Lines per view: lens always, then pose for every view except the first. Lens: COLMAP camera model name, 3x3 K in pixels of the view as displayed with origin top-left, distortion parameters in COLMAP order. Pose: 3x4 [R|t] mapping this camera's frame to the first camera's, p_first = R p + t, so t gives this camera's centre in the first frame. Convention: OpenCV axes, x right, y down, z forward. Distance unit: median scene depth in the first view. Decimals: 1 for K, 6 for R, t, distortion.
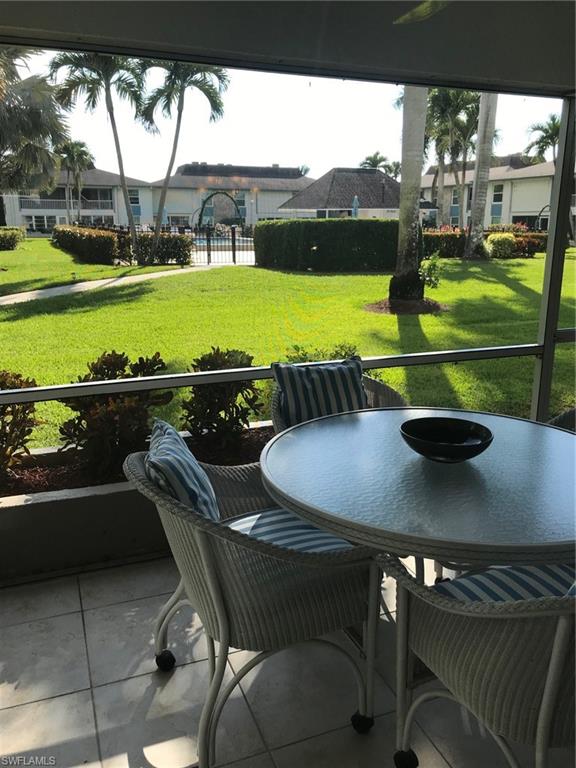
lens RADIAL K [[638.2, 0, 282.3], [0, 638.2, 384.2], [0, 0, 1]] dist [0.038446, -0.019717]
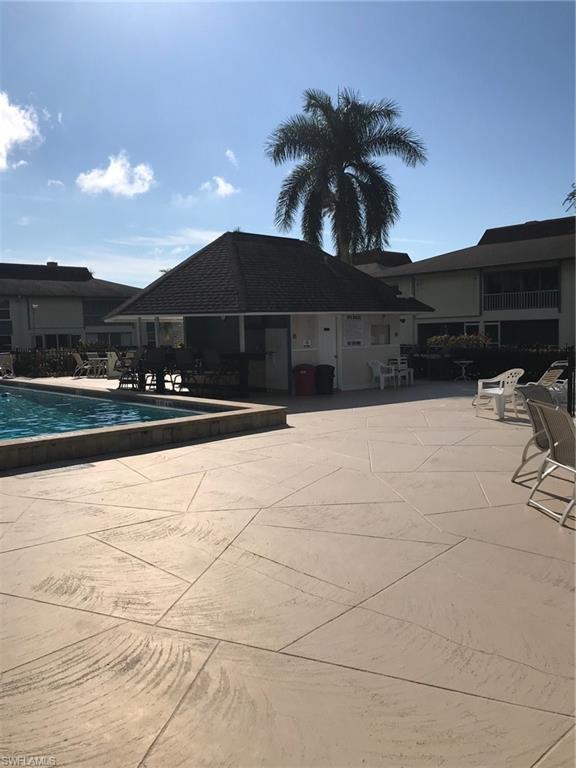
lens RADIAL K [[638.2, 0, 284.1], [0, 638.2, 392.1], [0, 0, 1]] dist [0.038446, -0.019717]
pose [[0.935190, -0.059062, 0.349187, -0.161152], [0.113239, 0.984102, -0.136822, -0.413605], [-0.335555, 0.167496, 0.927010, 1.564038]]
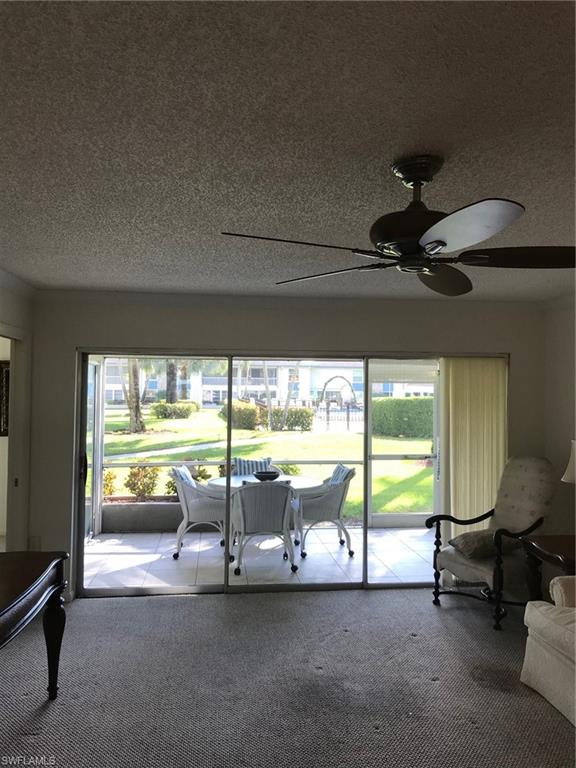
lens RADIAL K [[638.2, 0, 288.1], [0, 638.2, 383.3], [0, 0, 1]] dist [0.038446, -0.019717]
pose [[0.969033, 0.000577, -0.246931, 0.201875], [-0.065242, 0.965061, -0.253774, 0.077767], [0.238157, 0.262026, 0.935213, -0.370763]]
